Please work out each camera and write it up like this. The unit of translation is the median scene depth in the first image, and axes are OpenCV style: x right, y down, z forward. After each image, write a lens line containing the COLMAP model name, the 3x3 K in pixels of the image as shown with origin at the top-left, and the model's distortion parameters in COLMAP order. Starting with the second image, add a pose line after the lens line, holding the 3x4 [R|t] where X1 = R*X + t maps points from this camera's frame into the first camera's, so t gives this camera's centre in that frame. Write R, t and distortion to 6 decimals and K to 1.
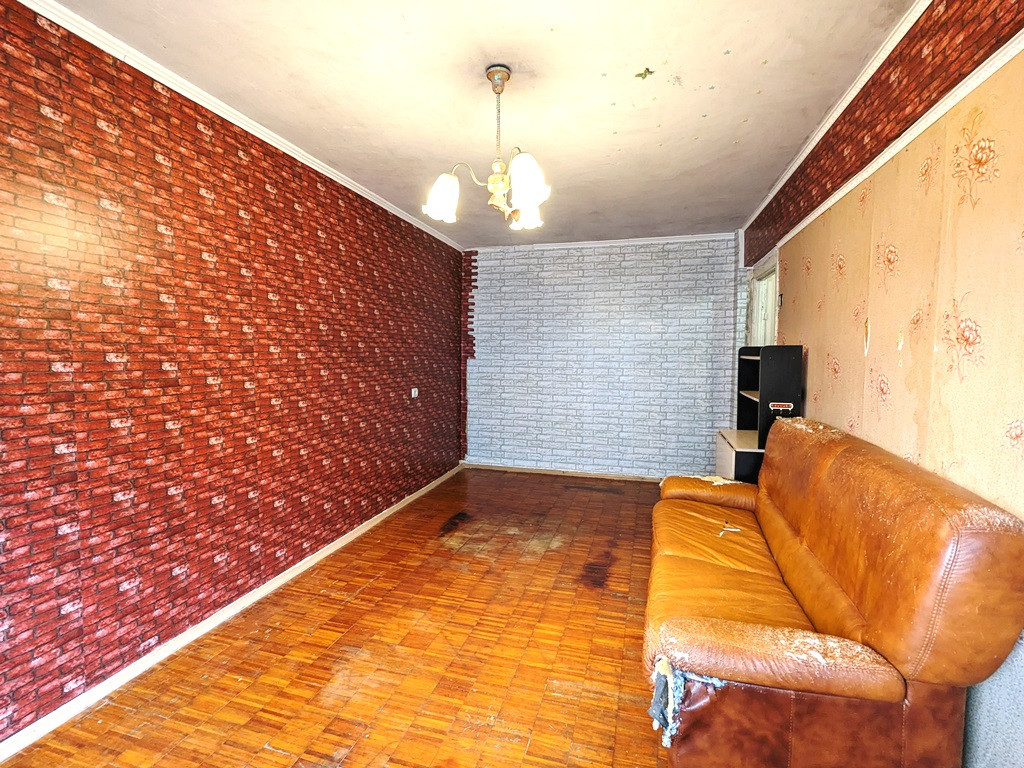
lens RADIAL K [[481.5, 0, 511.4], [0, 481.5, 386.0], [0, 0, 1]] dist [-0.003308, 0.000317]
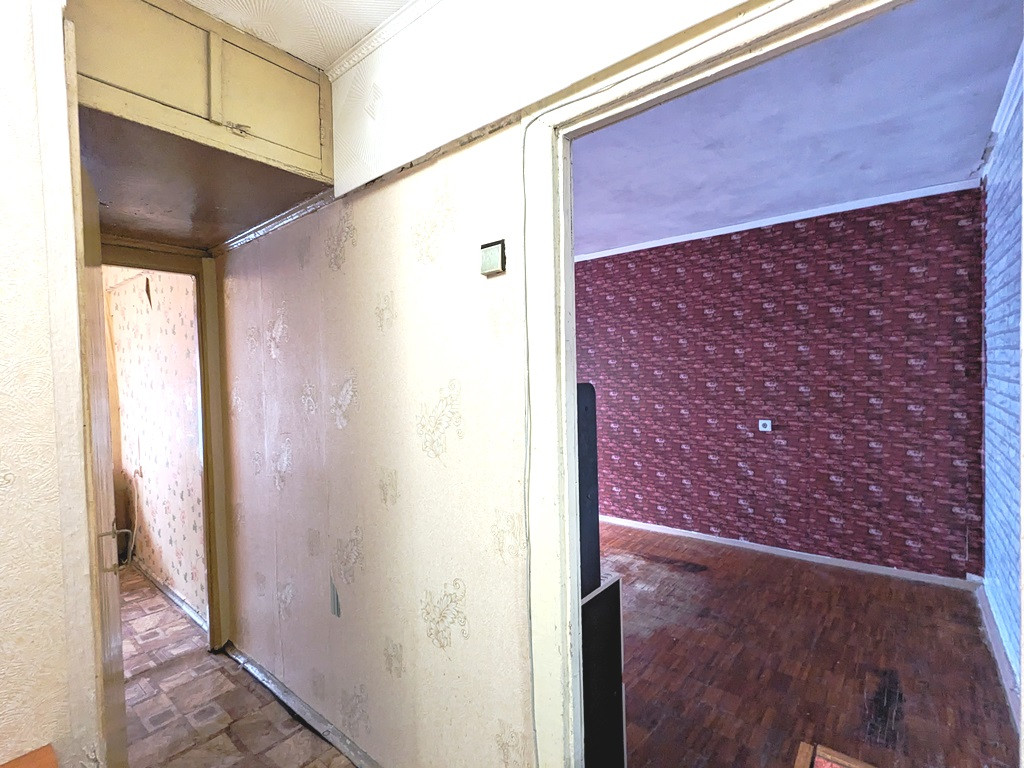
lens RADIAL K [[481.5, 0, 512.3], [0, 481.5, 383.6], [0, 0, 1]] dist [-0.003308, 0.000317]
pose [[-0.396784, 0.033795, -0.917290, 0.884402], [-0.033748, 0.998109, 0.051370, -0.104011], [0.917291, 0.051340, -0.394893, 1.107881]]
